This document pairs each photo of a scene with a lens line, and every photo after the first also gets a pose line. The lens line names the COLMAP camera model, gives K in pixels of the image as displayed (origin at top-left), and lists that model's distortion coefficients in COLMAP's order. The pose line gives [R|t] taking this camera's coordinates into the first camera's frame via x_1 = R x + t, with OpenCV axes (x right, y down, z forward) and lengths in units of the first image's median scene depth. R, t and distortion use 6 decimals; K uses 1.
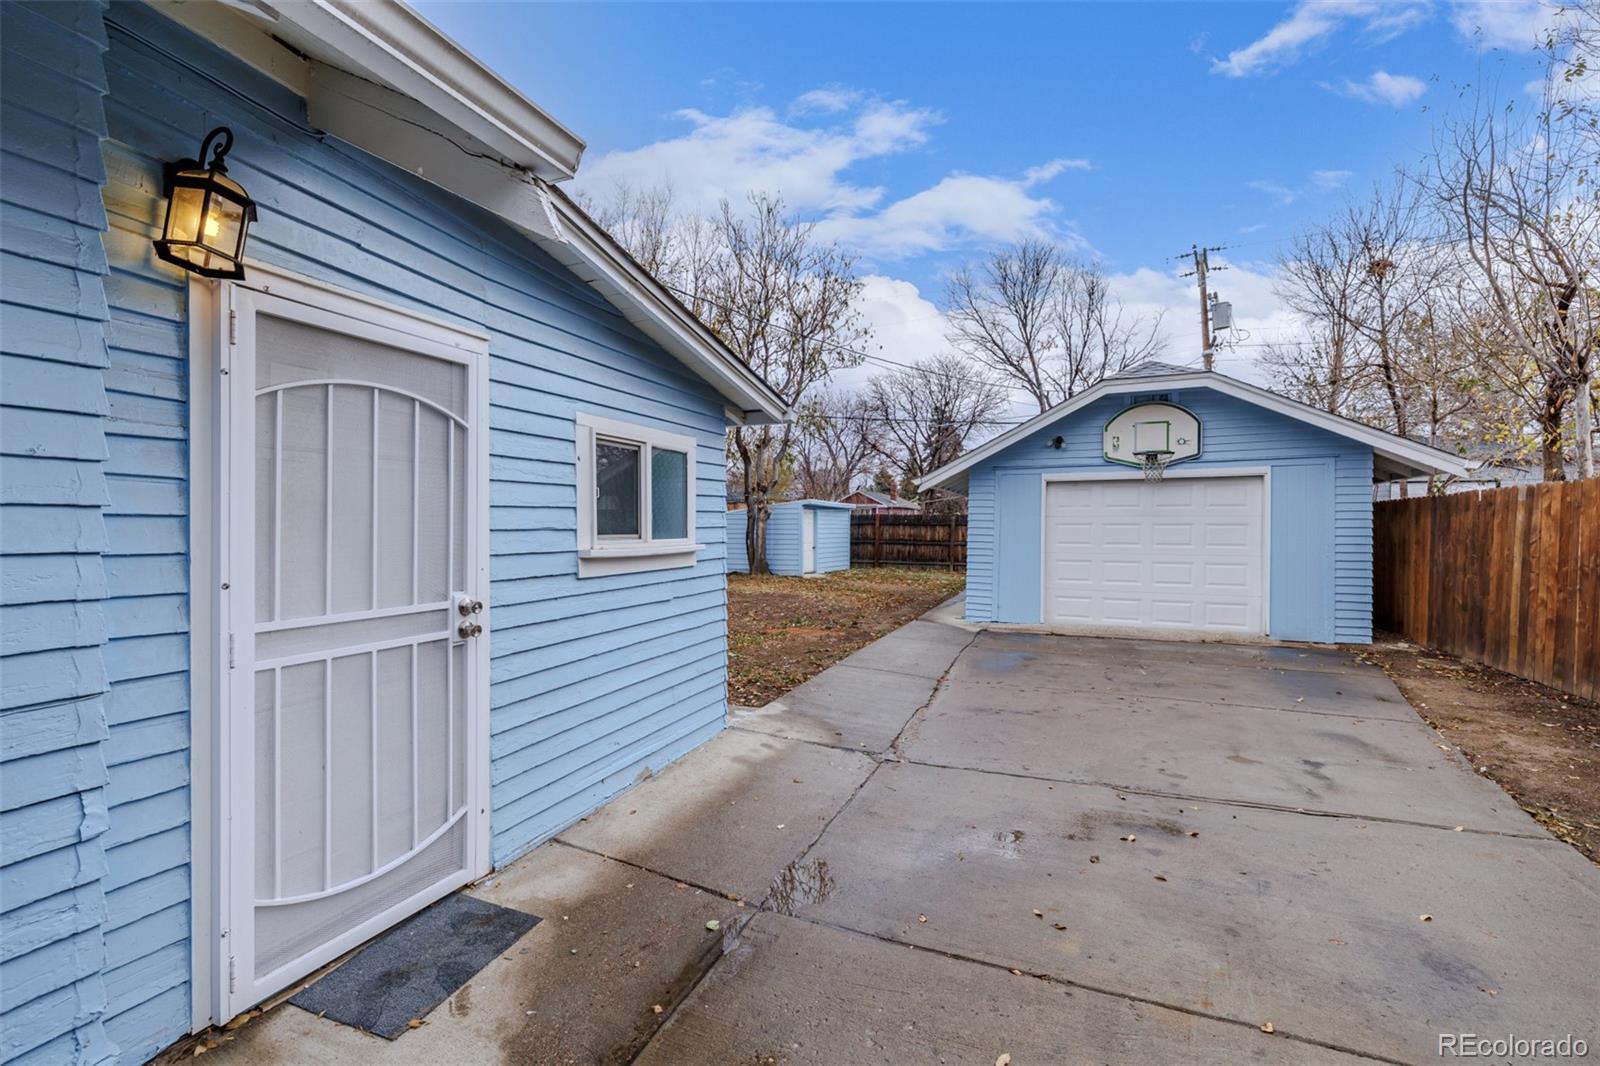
lens RADIAL K [[683.1, 0, 806.8], [0, 683.1, 527.9], [0, 0, 1]] dist [0.006720, -0.000035]
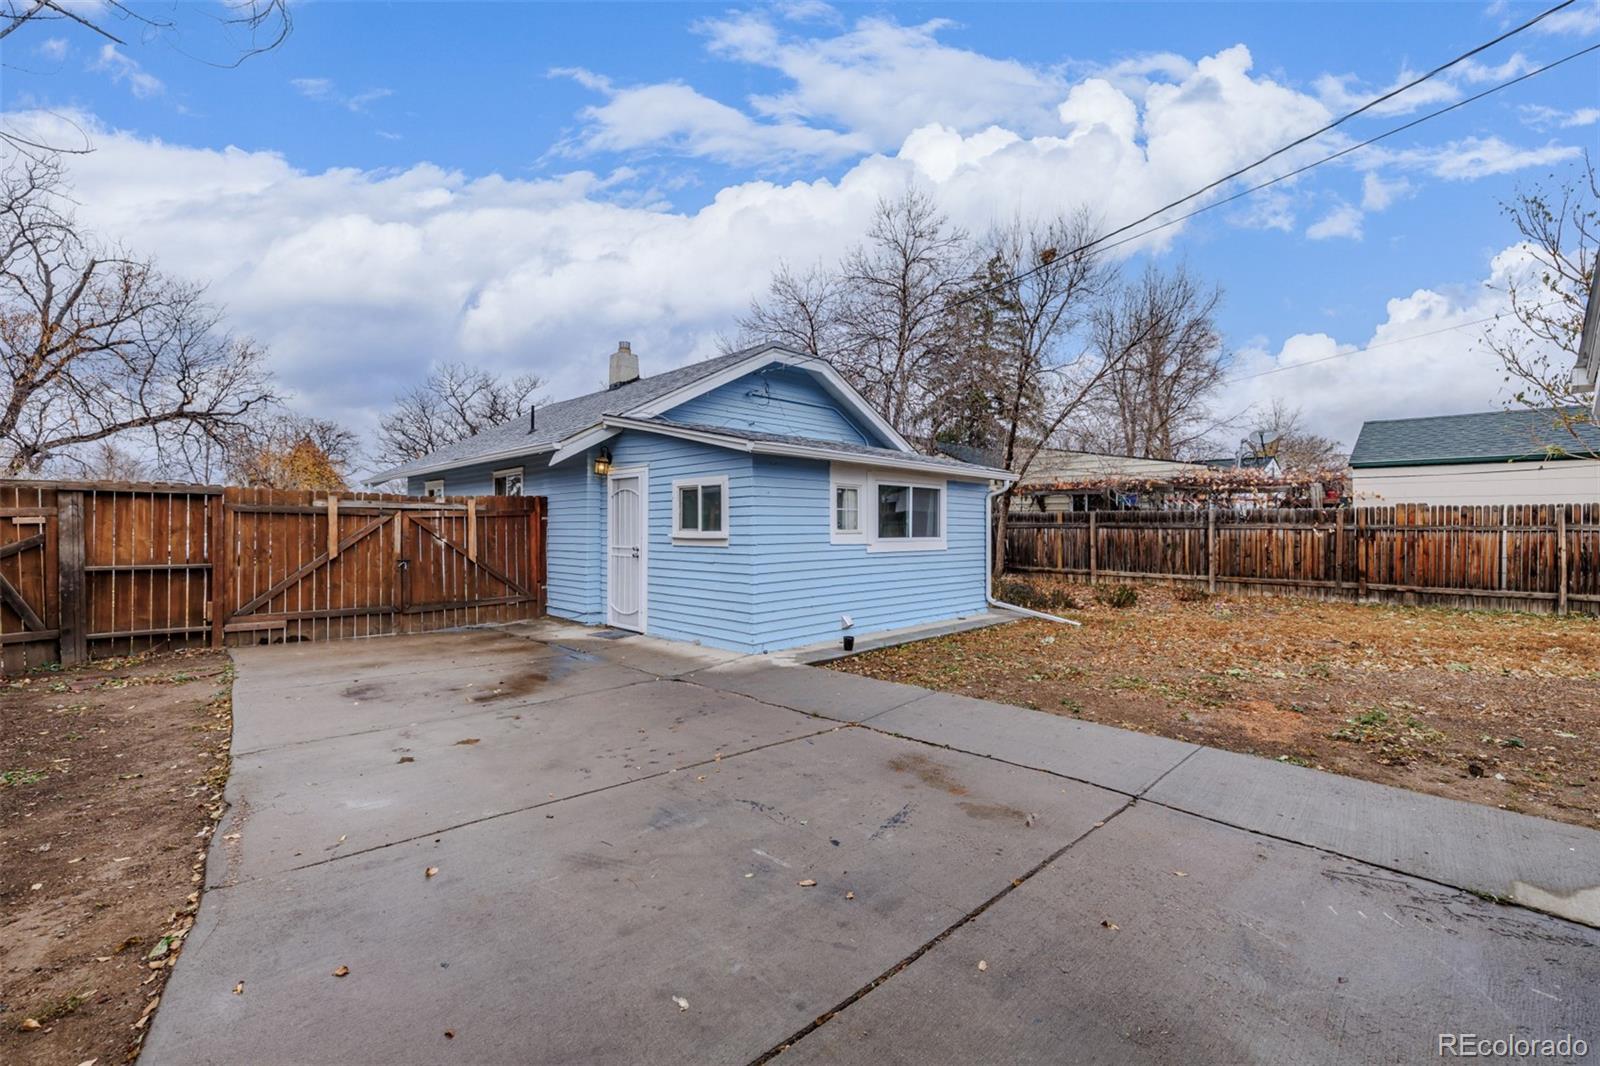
lens RADIAL K [[683.1, 0, 810.8], [0, 683.1, 531.3], [0, 0, 1]] dist [0.006720, -0.000035]
pose [[-0.374646, 0.005191, -0.927153, 1.437591], [-0.009394, 0.999912, 0.009394, -0.005116], [0.927120, 0.012229, -0.374564, 1.912947]]
